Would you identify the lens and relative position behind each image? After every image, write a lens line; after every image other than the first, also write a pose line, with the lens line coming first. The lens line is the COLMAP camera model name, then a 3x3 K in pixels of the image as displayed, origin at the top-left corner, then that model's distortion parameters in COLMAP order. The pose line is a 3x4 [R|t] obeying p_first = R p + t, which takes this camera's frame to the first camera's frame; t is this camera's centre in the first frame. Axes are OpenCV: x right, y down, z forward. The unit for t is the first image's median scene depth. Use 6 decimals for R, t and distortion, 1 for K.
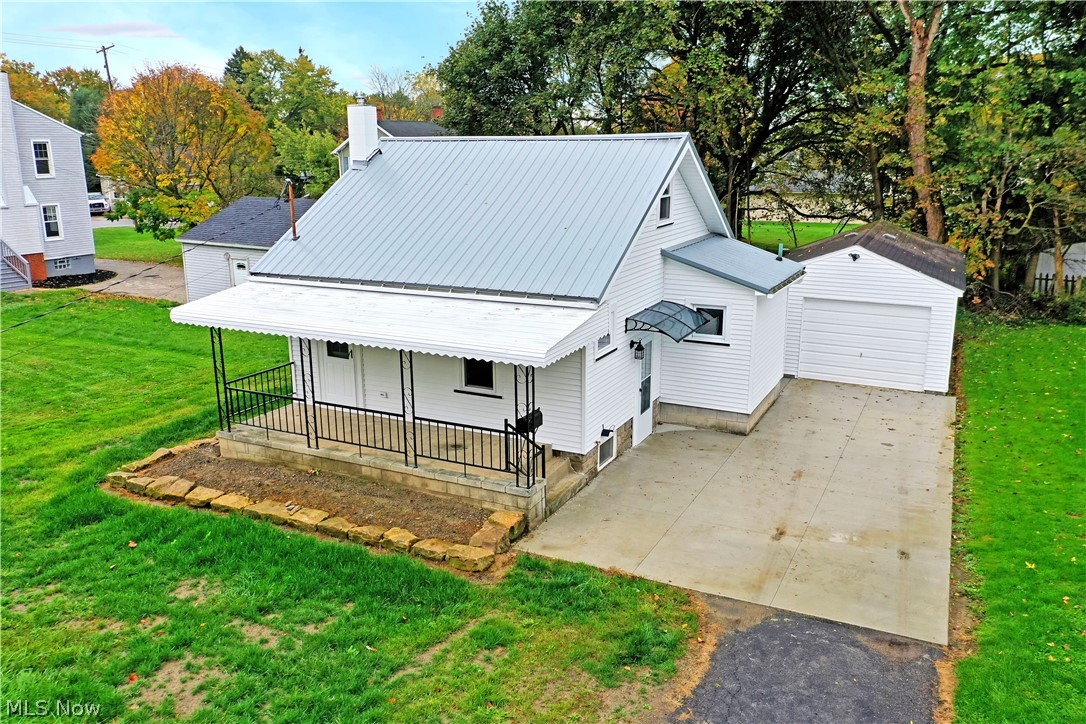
lens RADIAL K [[862.1, 0, 543.0], [0, 862.1, 362.0], [0, 0, 1]] dist [0.014693, 0.005862]
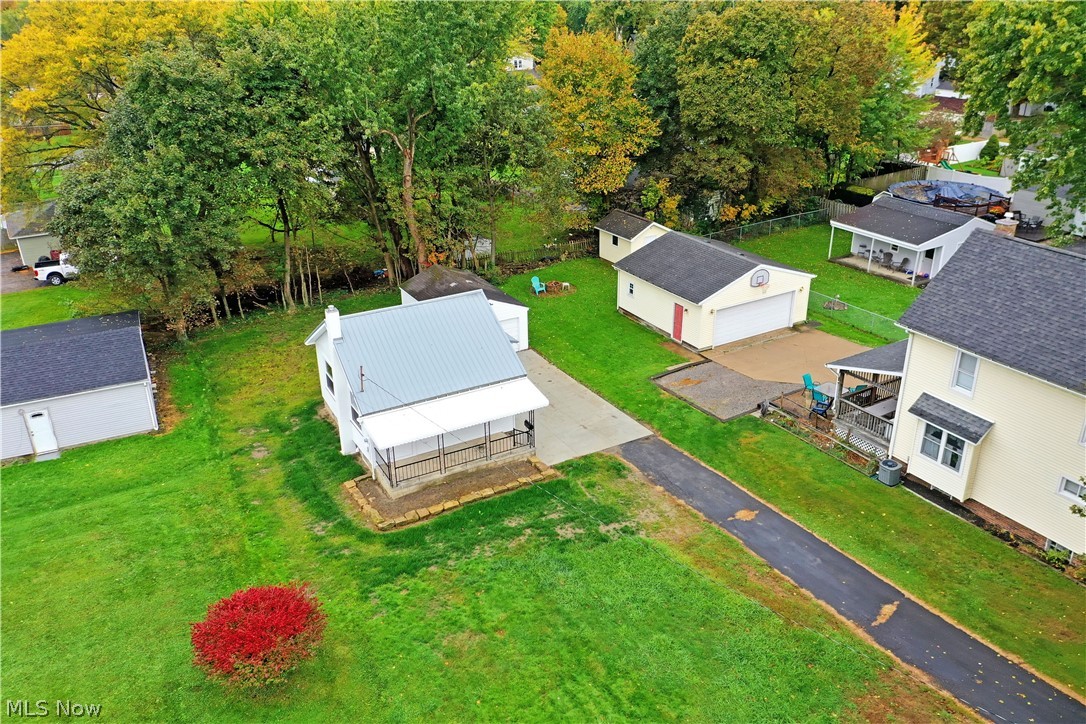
lens RADIAL K [[862.1, 0, 543.0], [0, 862.1, 362.0], [0, 0, 1]] dist [0.014693, 0.005862]
pose [[0.567104, -0.342217, 0.749187, -1.577067], [0.212712, 0.939593, 0.268177, -0.674860], [-0.795705, 0.007277, 0.605640, -0.566986]]
